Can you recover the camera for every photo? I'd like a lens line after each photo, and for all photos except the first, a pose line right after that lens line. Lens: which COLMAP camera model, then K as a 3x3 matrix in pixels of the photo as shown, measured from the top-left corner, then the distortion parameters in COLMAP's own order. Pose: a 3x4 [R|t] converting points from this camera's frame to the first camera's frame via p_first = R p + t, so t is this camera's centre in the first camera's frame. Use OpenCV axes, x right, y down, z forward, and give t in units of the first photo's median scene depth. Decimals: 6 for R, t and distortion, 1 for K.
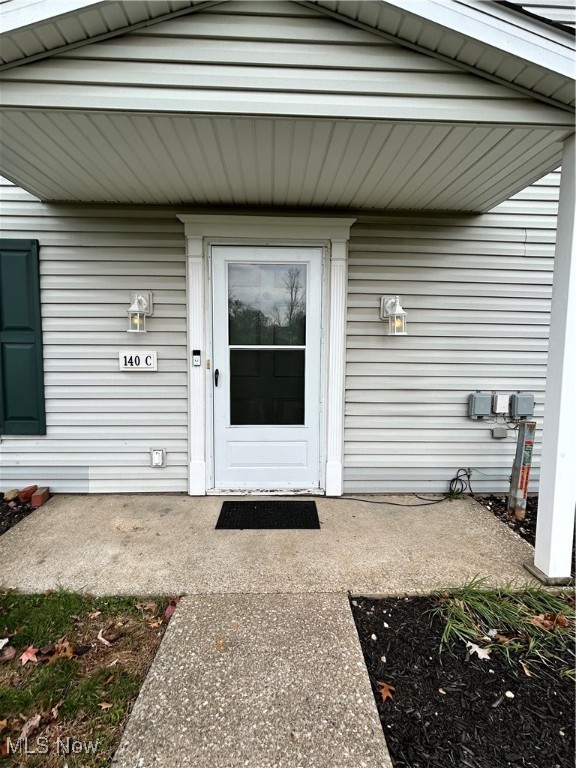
lens RADIAL K [[381.2, 0, 288.0], [0, 381.2, 384.0], [0, 0, 1]] dist [0.002445, 0.000602]
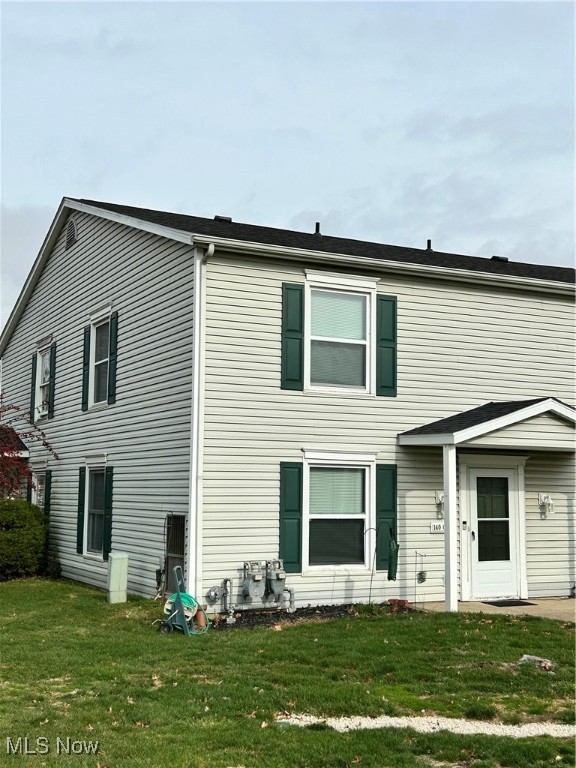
lens RADIAL K [[975.6, 0, 288.0], [0, 975.6, 384.0], [0, 0, 1]] dist [0.000506, -0.012973]
pose [[0.901162, 0.048604, 0.430748, -3.147026], [0.042750, 0.978885, -0.199890, 0.174947], [-0.431368, 0.198548, 0.880057, -3.022229]]
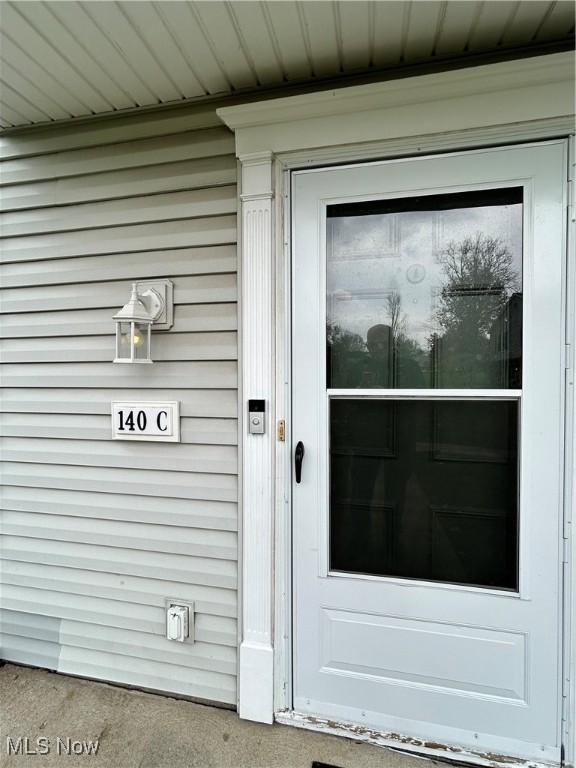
lens RADIAL K [[381.2, 0, 288.0], [0, 381.2, 384.0], [0, 0, 1]] dist [0.002445, 0.000602]
pose [[0.967592, -0.003152, -0.252498, -0.088114], [-0.013748, 0.997781, -0.065139, -0.078168], [0.252143, 0.066500, 0.965402, 0.566024]]
